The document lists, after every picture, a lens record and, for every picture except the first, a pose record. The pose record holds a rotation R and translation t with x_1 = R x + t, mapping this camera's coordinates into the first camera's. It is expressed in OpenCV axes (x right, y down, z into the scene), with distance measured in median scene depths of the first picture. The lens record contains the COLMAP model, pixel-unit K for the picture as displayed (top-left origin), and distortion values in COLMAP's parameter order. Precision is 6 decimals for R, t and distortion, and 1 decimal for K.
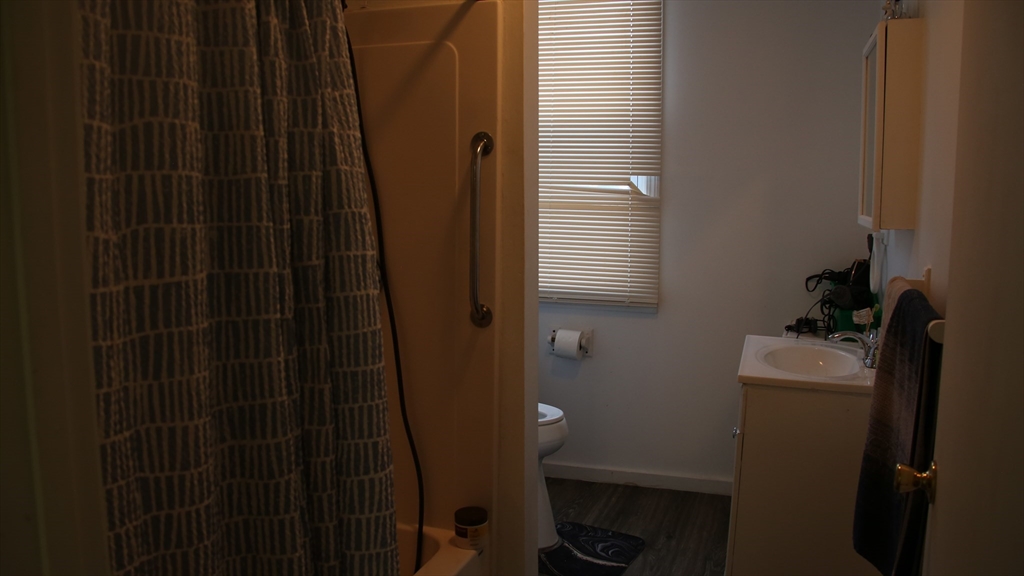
lens RADIAL K [[824.1, 0, 509.2], [0, 824.1, 293.3], [0, 0, 1]] dist [-0.161894, 0.134058]
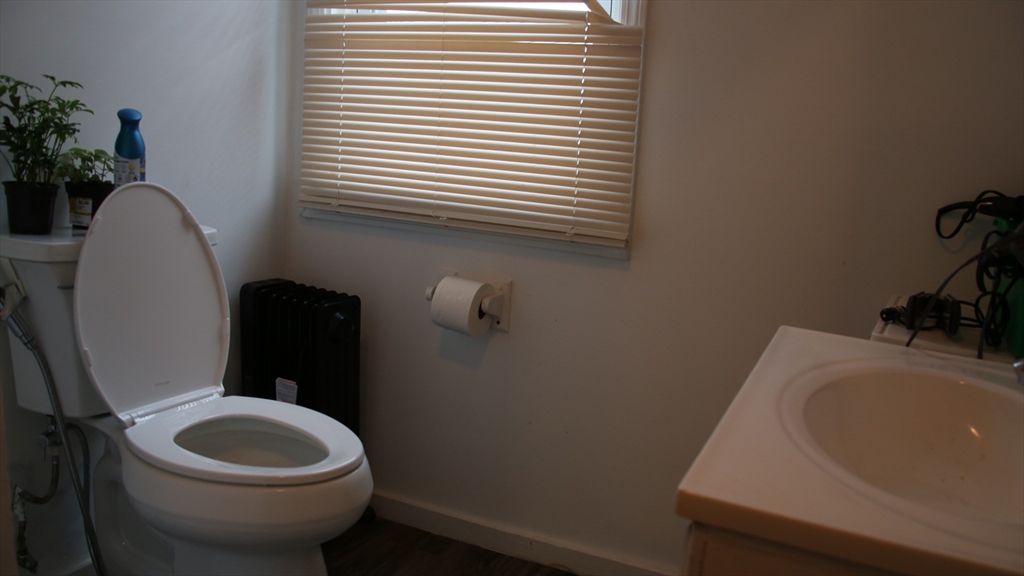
lens RADIAL K [[824.1, 0, 509.2], [0, 824.1, 293.3], [0, 0, 1]] dist [-0.161894, 0.134058]
pose [[0.990717, 0.078254, -0.111160, 0.176196], [-0.070190, 0.994733, 0.074700, 0.012791], [0.116420, -0.066204, 0.990991, 0.511897]]
